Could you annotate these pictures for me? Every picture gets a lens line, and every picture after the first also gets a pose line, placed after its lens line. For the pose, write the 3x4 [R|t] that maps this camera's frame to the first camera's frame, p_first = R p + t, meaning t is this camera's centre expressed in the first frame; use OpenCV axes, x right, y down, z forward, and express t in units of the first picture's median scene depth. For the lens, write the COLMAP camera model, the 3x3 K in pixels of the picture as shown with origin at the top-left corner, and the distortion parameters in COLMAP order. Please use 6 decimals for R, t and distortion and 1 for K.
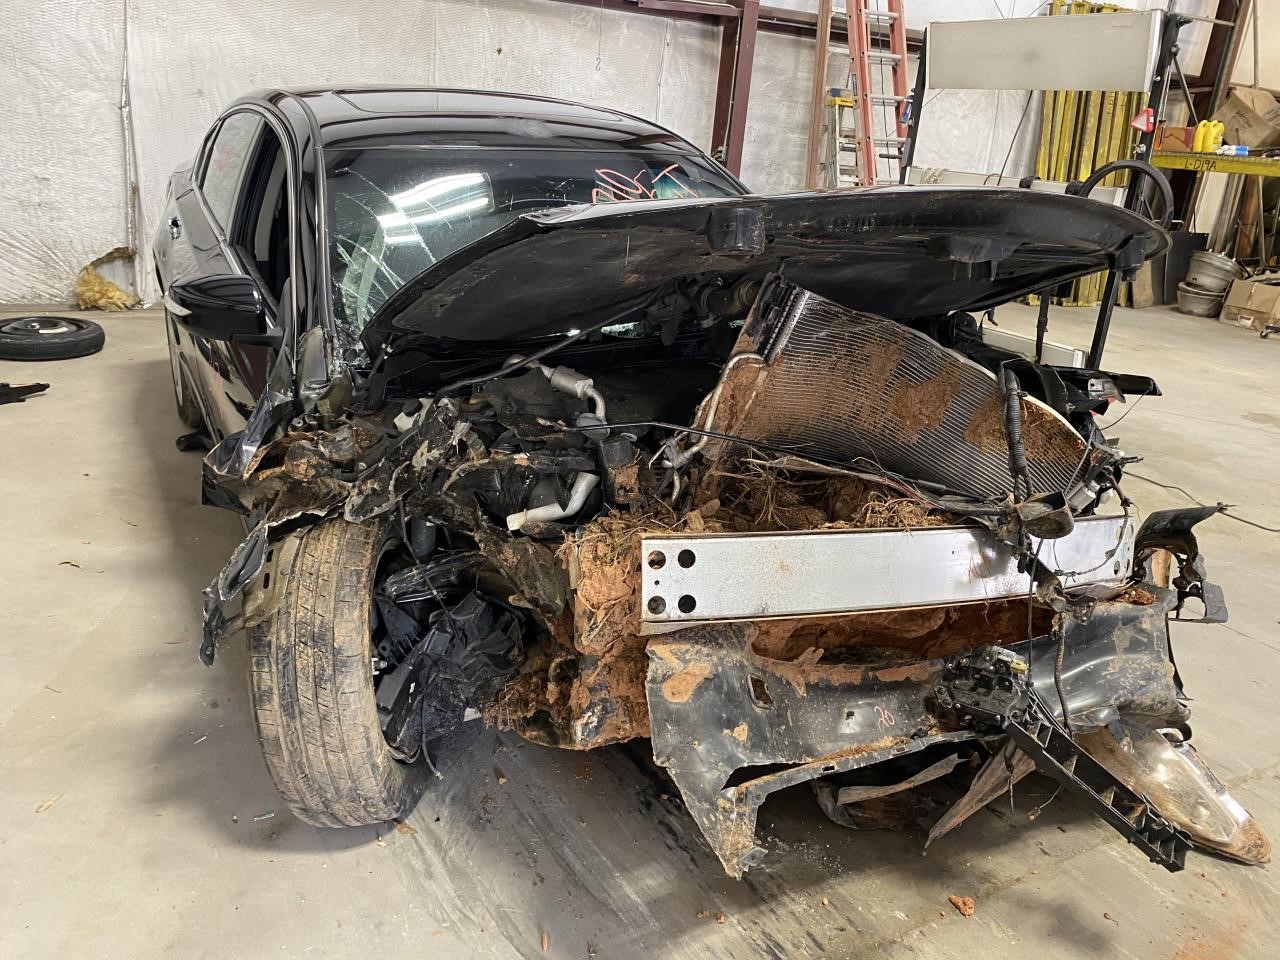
lens RADIAL K [[1050.0, 0, 727.0], [0, 1050.0, 480.0], [0, 0, 1]] dist [0.072068, -0.098499]
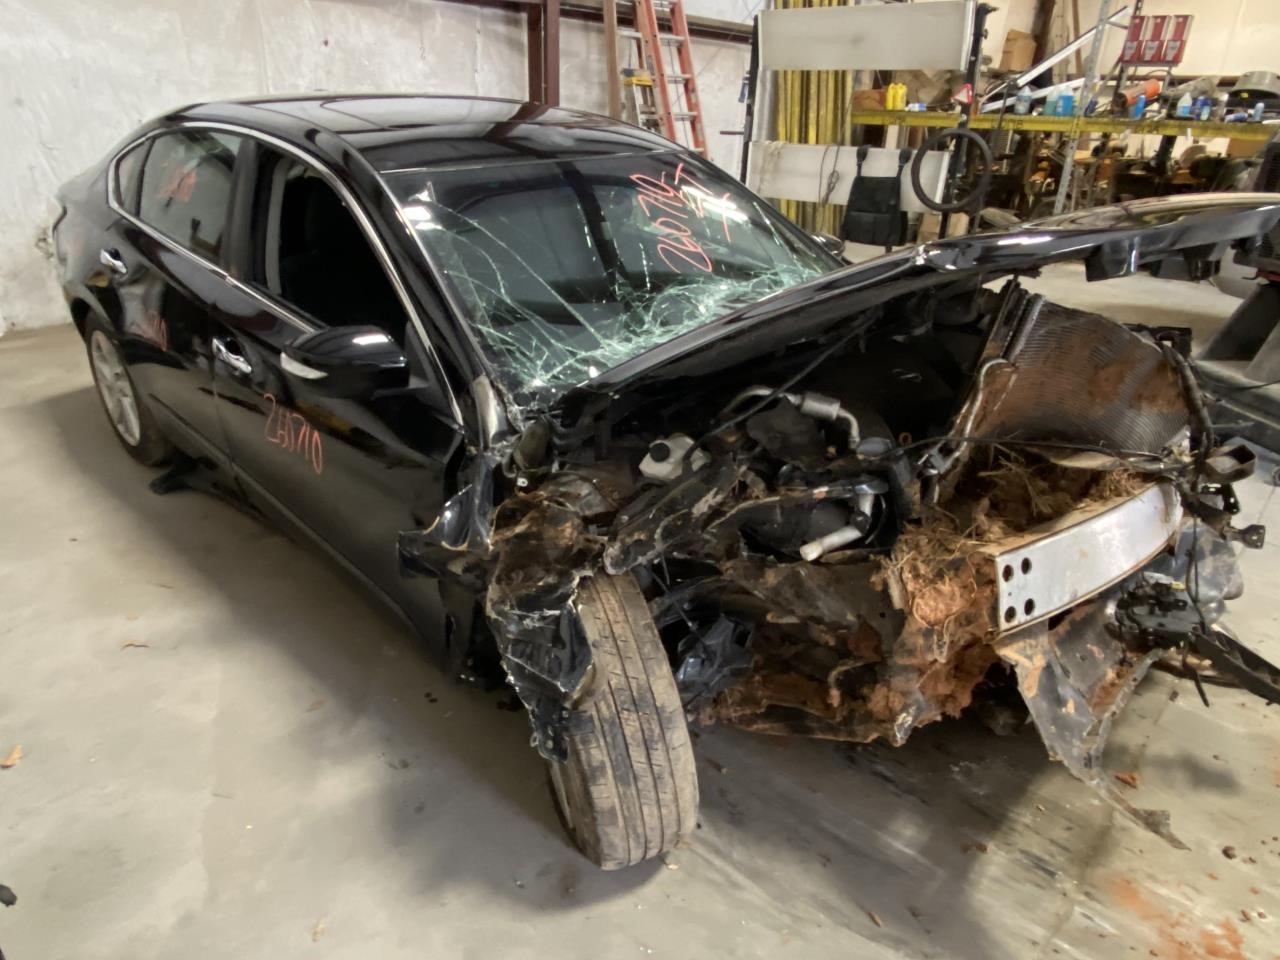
lens RADIAL K [[834.3, 0, 639.4], [0, 834.3, 465.6], [0, 0, 1]] dist [0.062823, -0.061808]
pose [[0.949973, -0.161573, 0.267291, -0.526417], [0.133449, 0.983720, 0.120358, -0.152674], [-0.282387, -0.078667, 0.956070, 0.253313]]
